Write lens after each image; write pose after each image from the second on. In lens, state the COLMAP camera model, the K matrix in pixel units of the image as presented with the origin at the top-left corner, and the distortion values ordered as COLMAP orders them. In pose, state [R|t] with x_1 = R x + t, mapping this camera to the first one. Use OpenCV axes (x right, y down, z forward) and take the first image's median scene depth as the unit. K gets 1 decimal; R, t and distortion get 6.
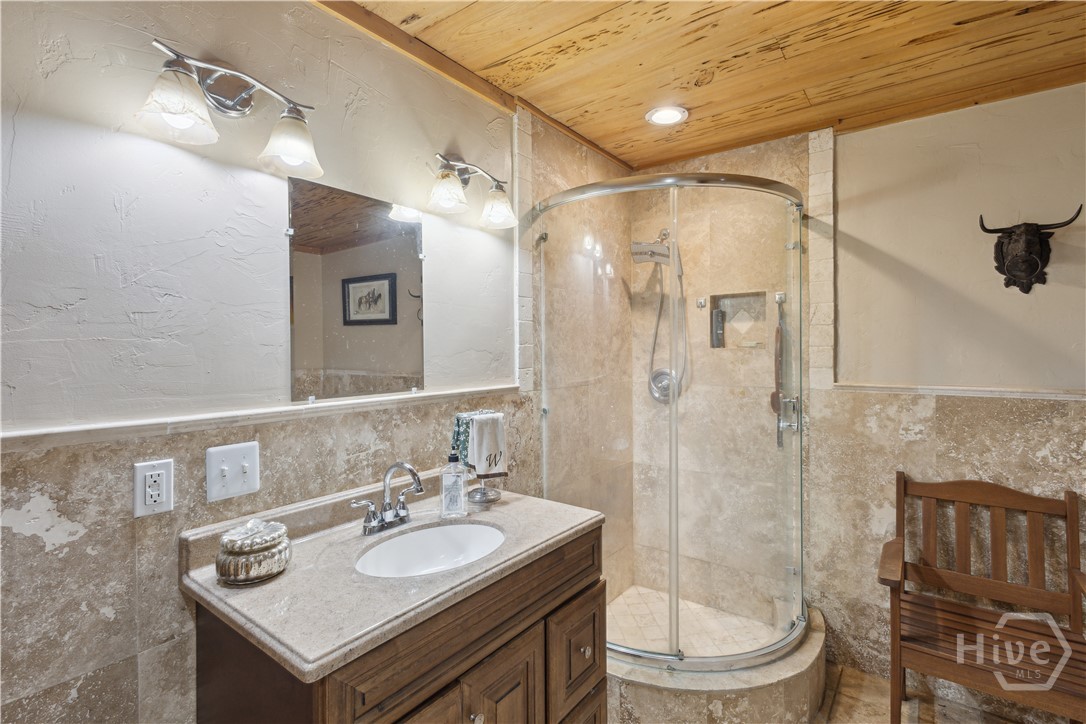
lens RADIAL K [[512.6, 0, 542.6], [0, 512.6, 351.5], [0, 0, 1]] dist [0.016239, -0.006957]
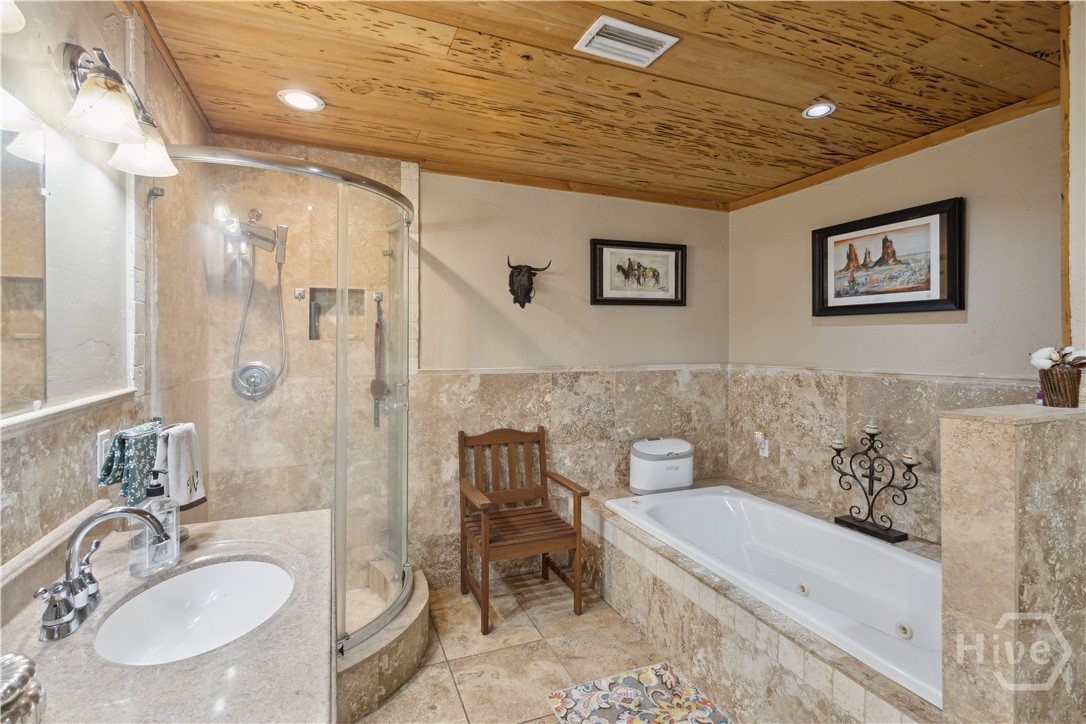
lens RADIAL K [[512.6, 0, 546.6], [0, 512.6, 345.1], [0, 0, 1]] dist [0.016239, -0.006957]
pose [[0.503851, 0.000362, 0.863791, -0.363088], [-0.004569, 0.999987, 0.002246, -0.000887], [-0.863779, -0.005078, 0.503846, 0.109432]]
